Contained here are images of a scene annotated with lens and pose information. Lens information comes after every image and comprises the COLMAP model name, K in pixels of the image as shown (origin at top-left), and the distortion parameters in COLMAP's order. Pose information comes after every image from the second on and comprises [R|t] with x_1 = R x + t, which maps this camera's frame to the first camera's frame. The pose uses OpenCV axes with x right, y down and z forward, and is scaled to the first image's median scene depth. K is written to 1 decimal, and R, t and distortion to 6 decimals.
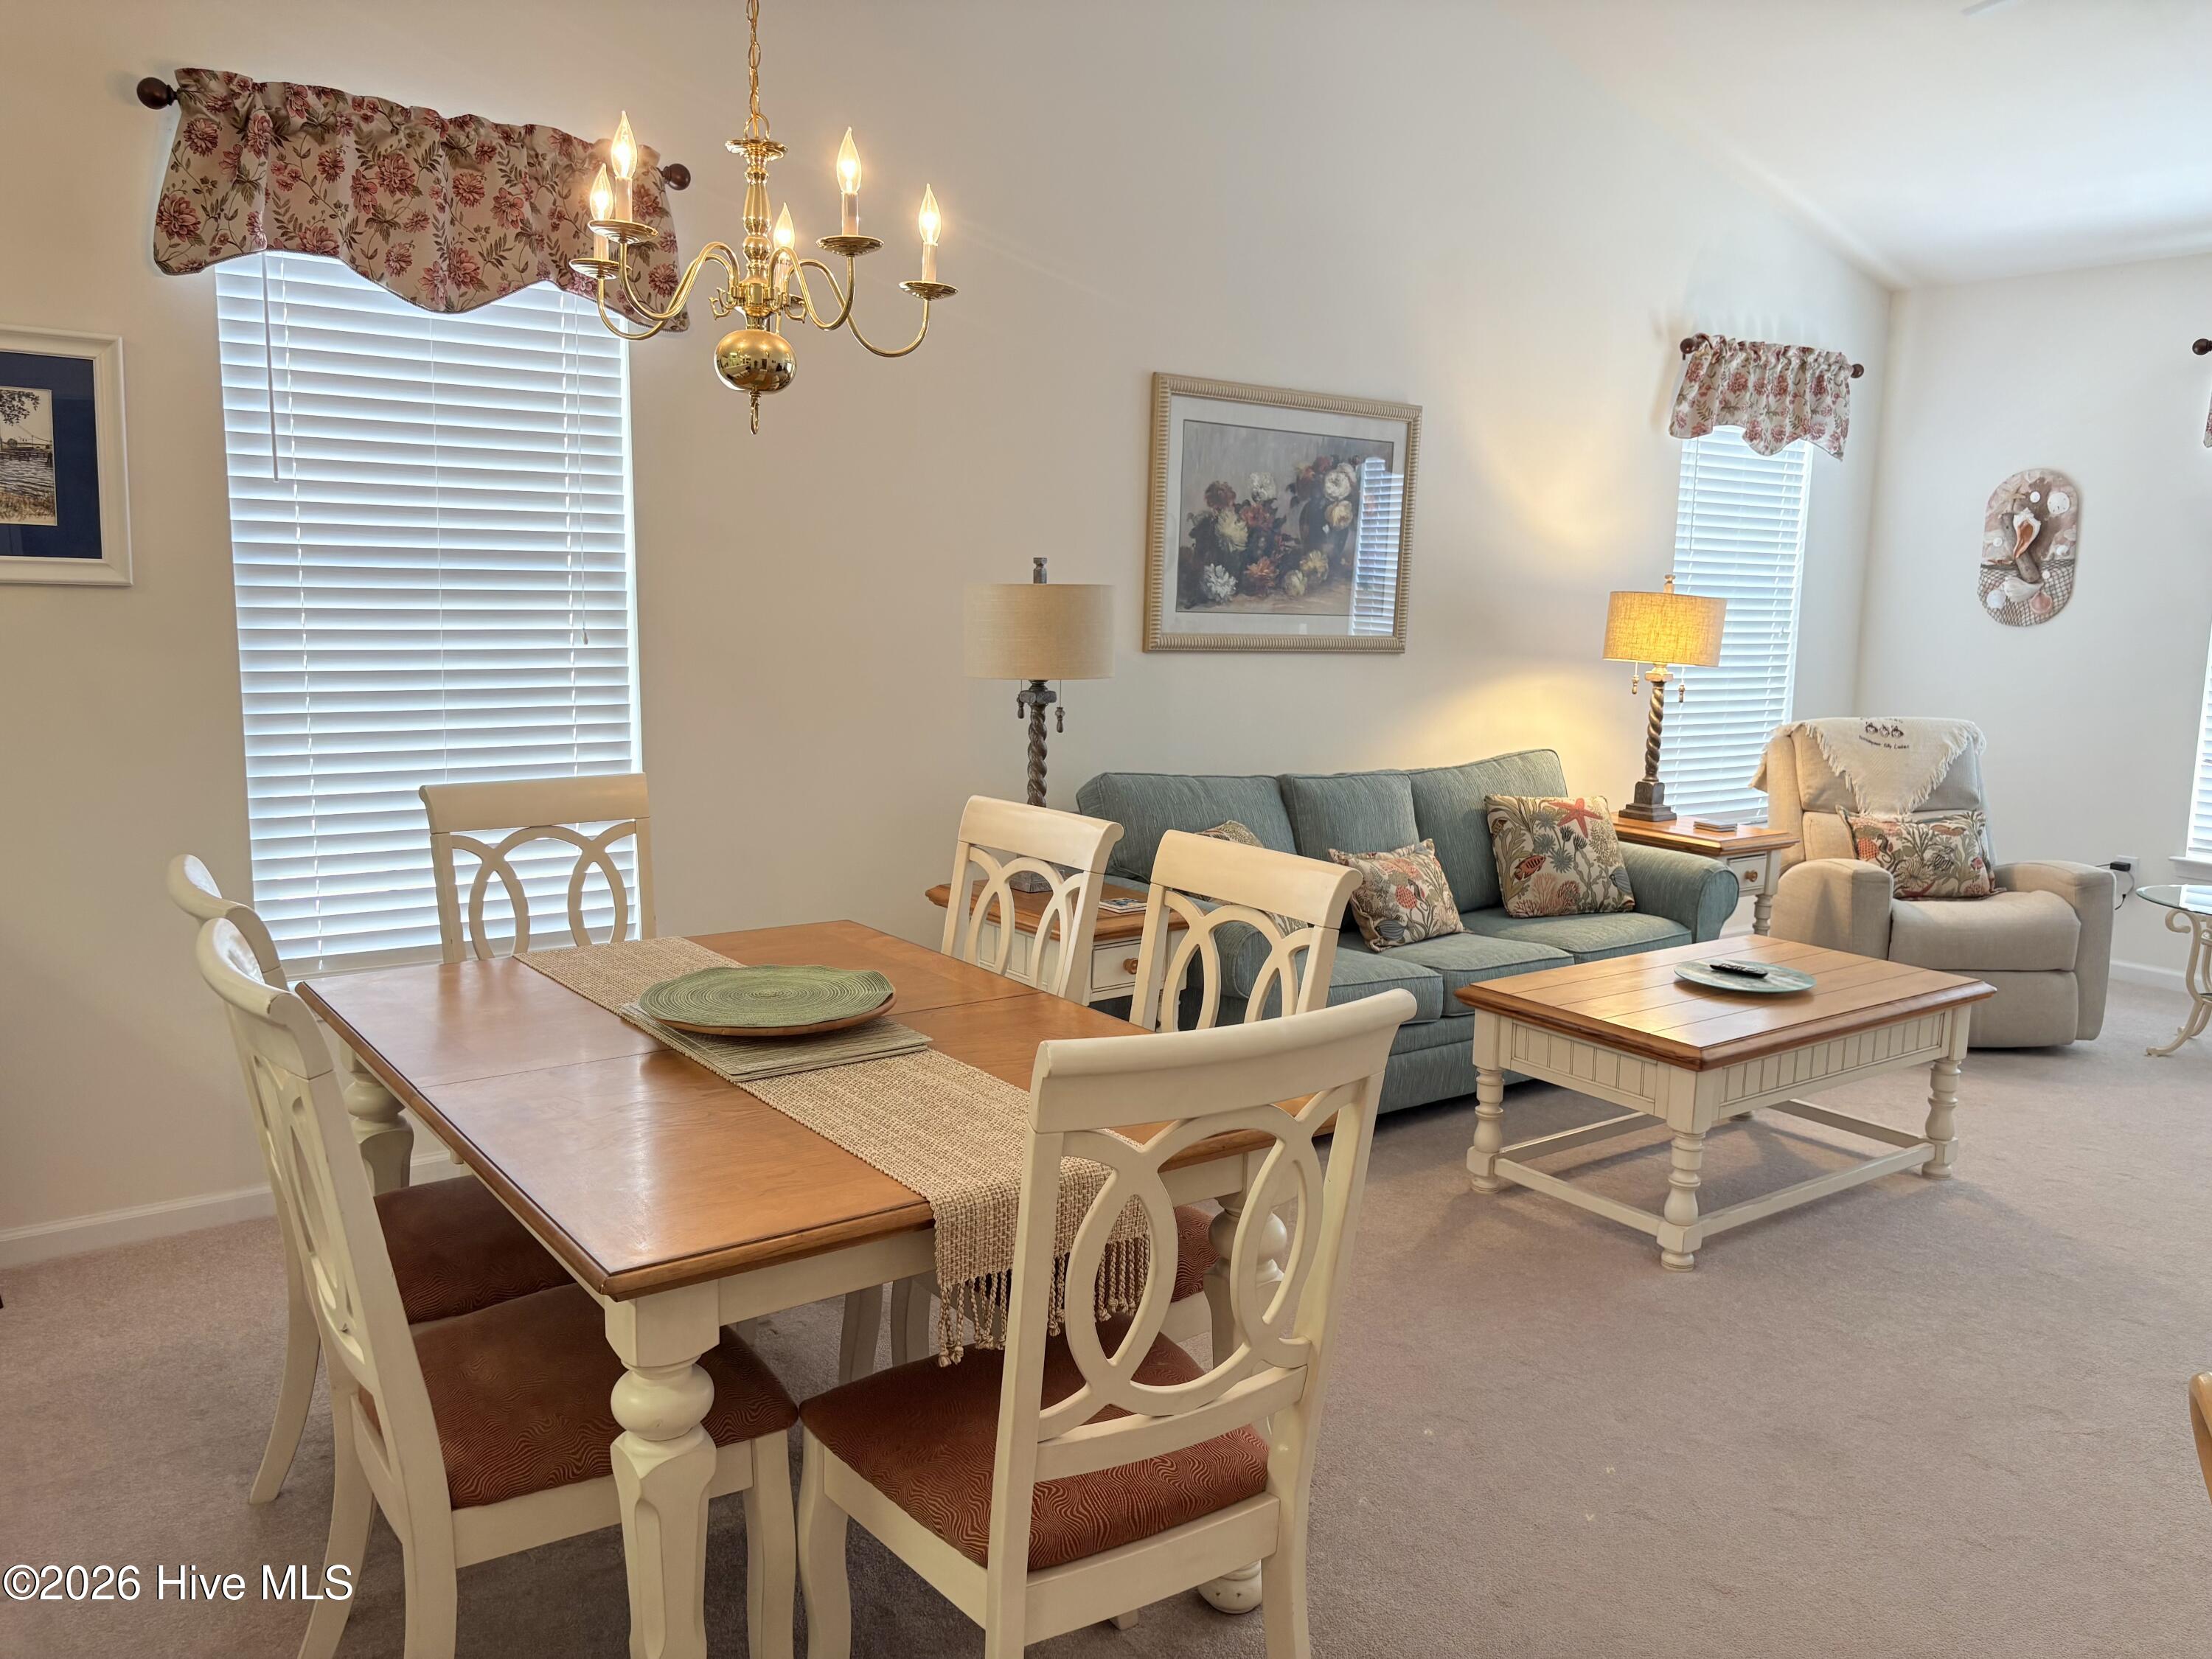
lens RADIAL K [[1659.2, 0, 1109.5], [0, 1659.2, 857.8], [0, 0, 1]] dist [0.041006, -0.069336]
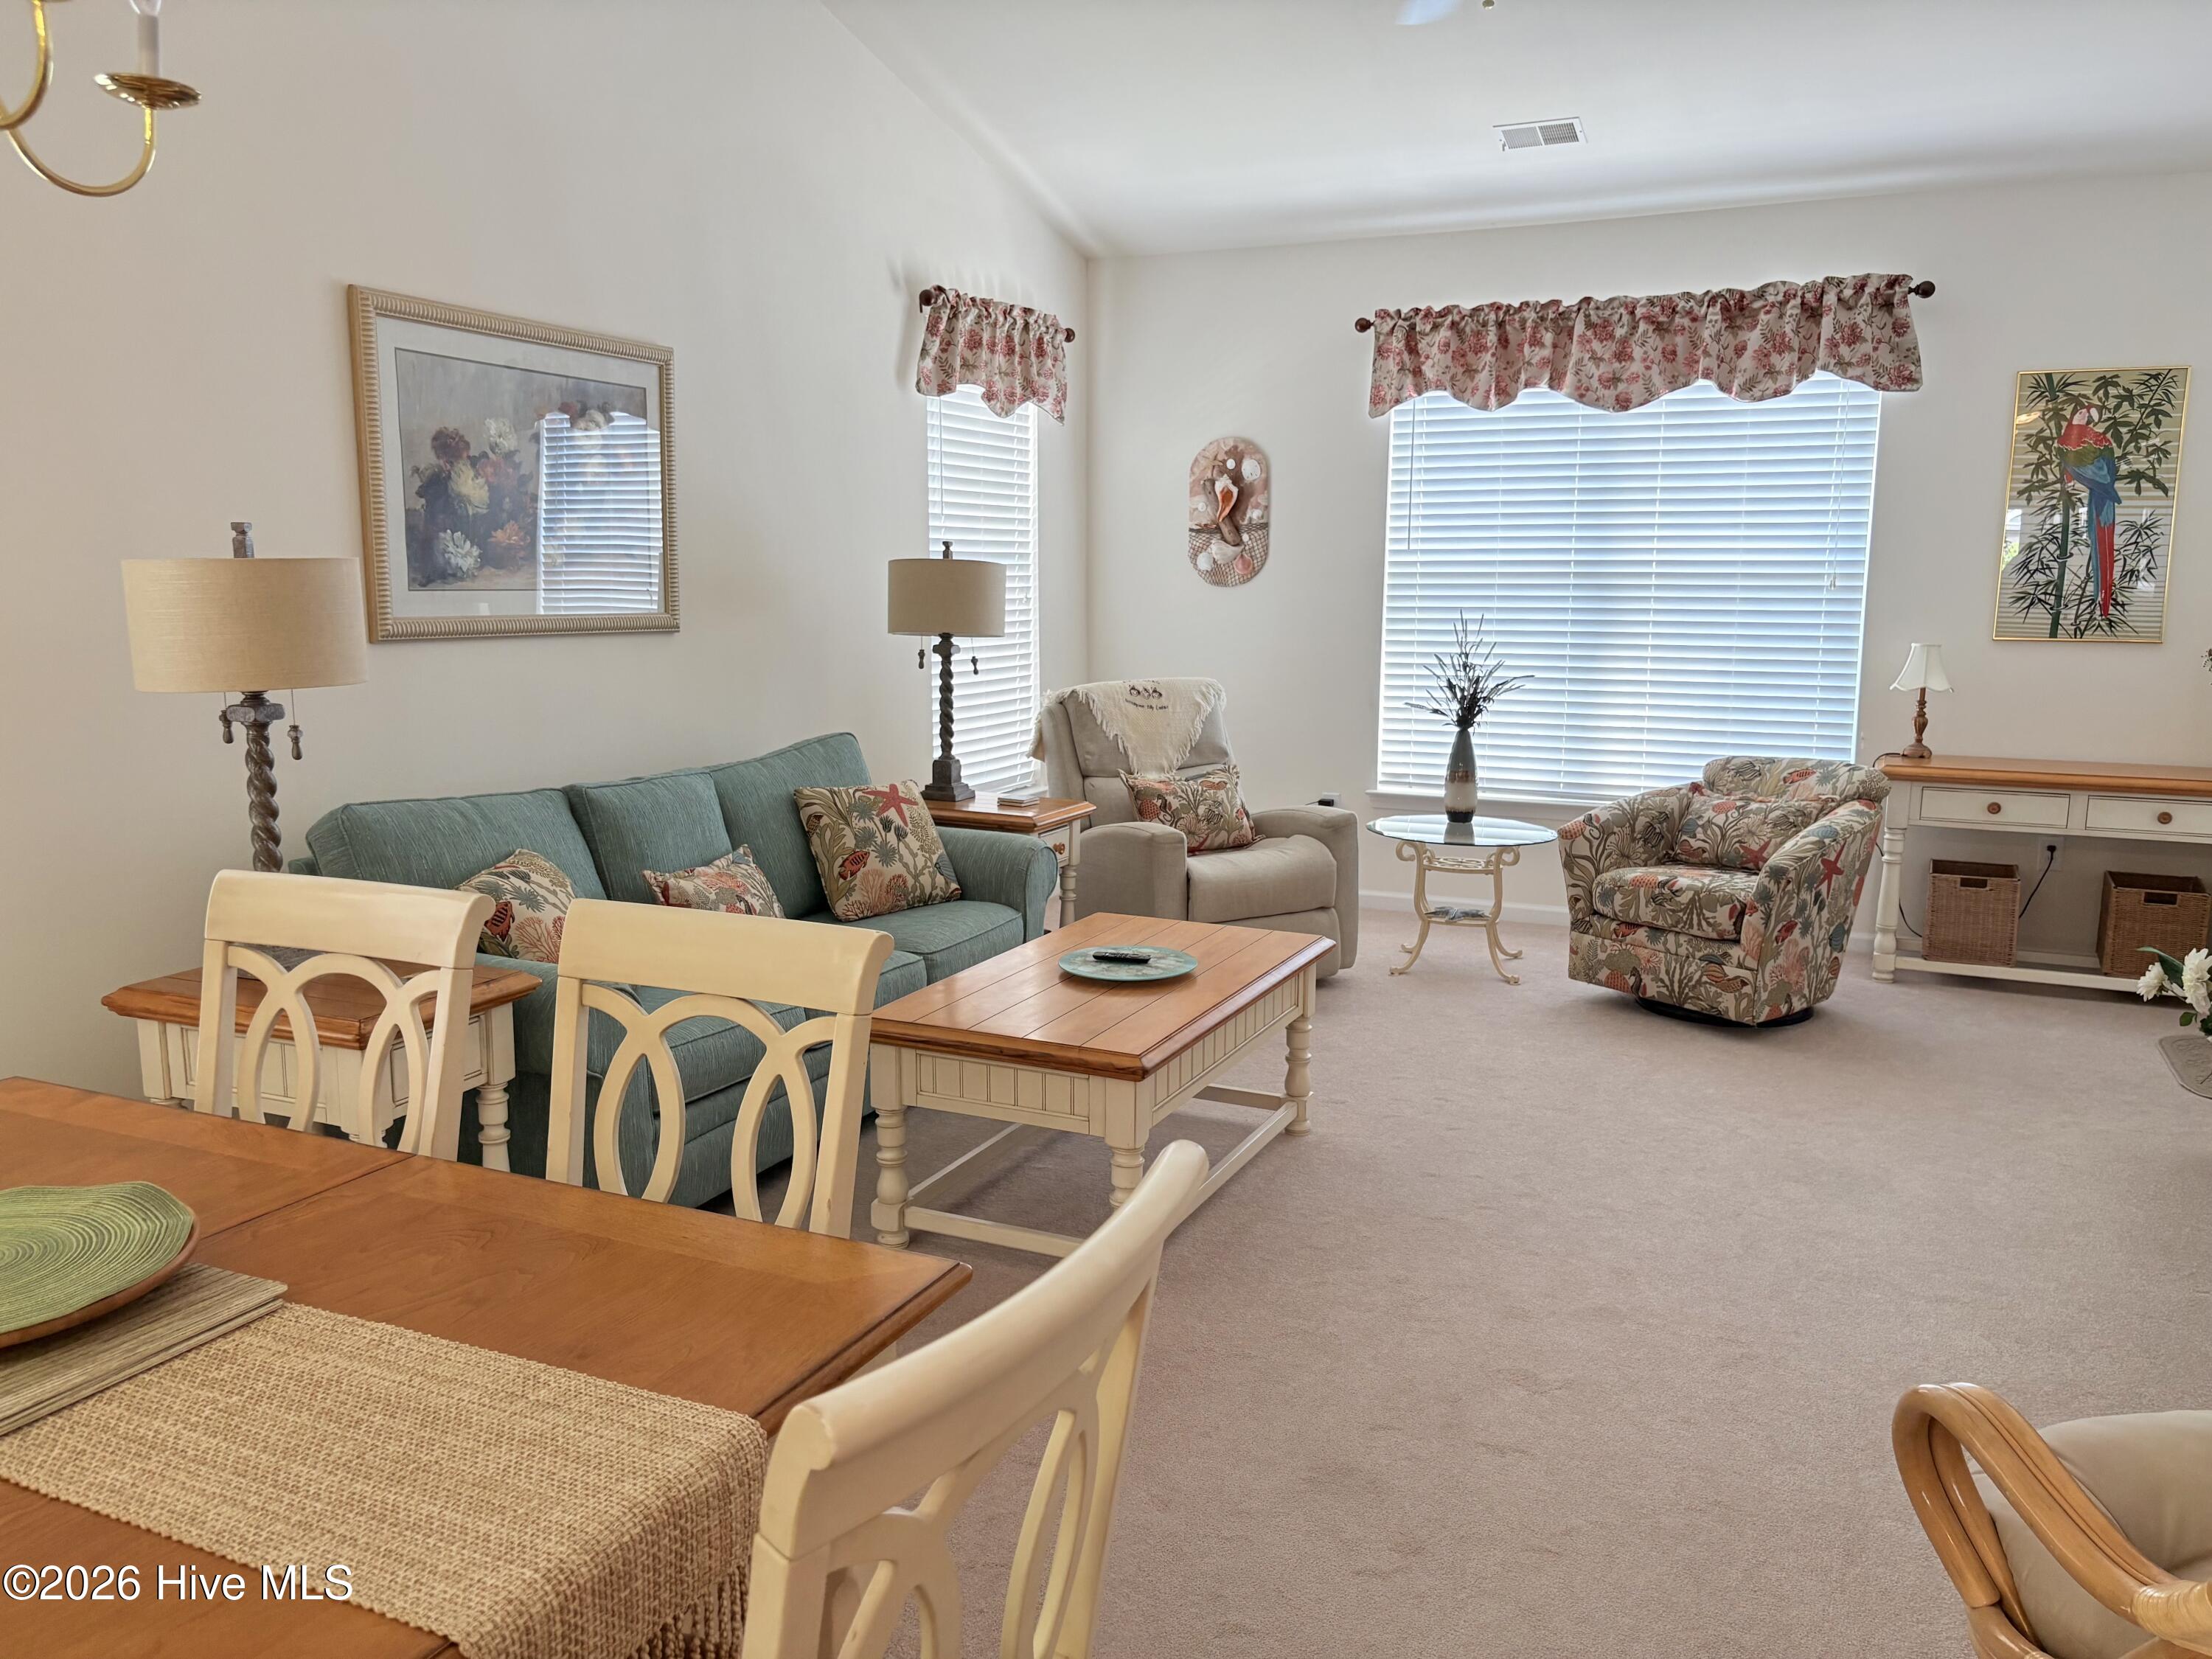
lens RADIAL K [[1659.2, 0, 1109.5], [0, 1659.2, 857.8], [0, 0, 1]] dist [0.041006, -0.069336]
pose [[0.874461, -0.101311, 0.474398, -0.054691], [0.092425, 0.994830, 0.042087, -0.023155], [-0.476209, 0.007043, 0.879304, 0.135898]]
